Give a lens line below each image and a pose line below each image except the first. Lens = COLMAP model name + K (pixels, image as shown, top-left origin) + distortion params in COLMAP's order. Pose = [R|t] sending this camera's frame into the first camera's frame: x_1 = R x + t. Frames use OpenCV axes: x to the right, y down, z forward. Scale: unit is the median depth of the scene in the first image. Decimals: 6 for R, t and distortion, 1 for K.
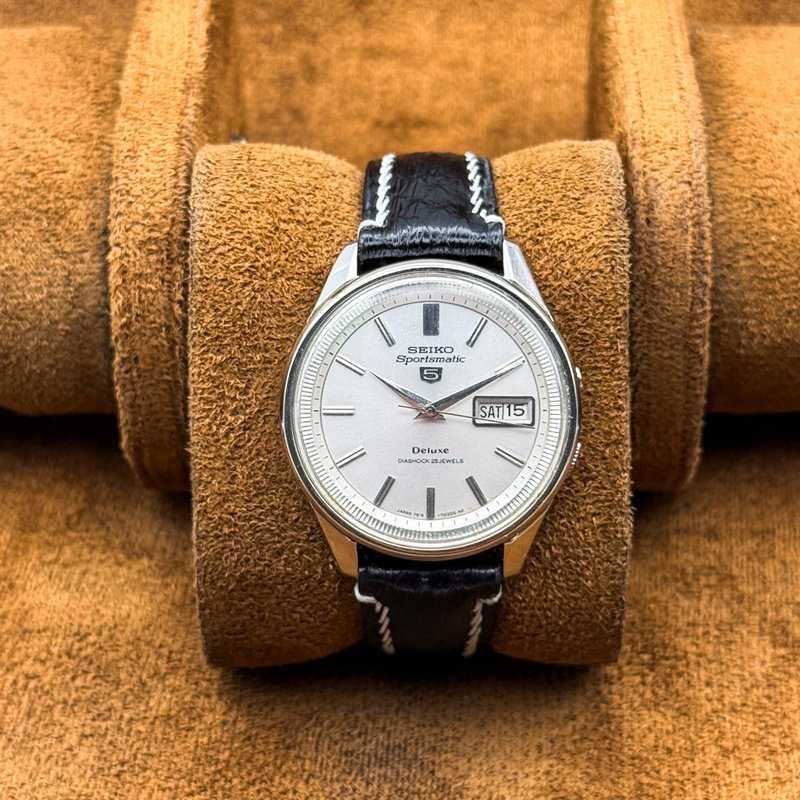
lens RADIAL K [[2186.2, 0, 400.0], [0, 2186.2, 400.0], [0, 0, 1]] dist [0.131146, 0.729043]
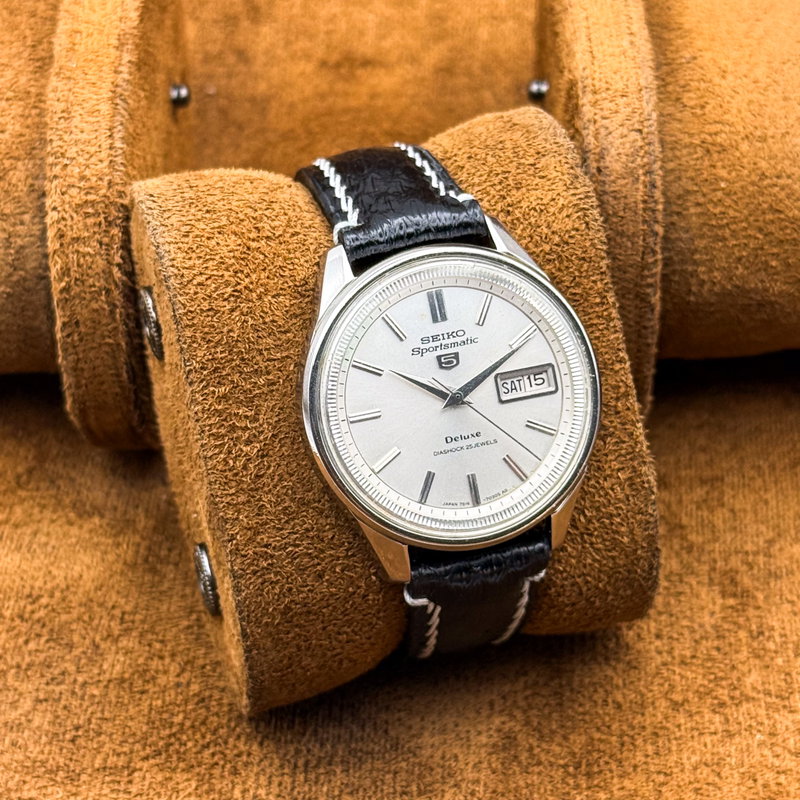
lens RADIAL K [[2186.2, 0, 400.0], [0, 2186.2, 400.0], [0, 0, 1]] dist [0.131146, 0.729043]
pose [[0.959023, -0.197665, 0.202985, -0.203333], [0.202331, 0.979315, -0.002281, 0.003209], [-0.198335, 0.043258, 0.979179, 0.041142]]
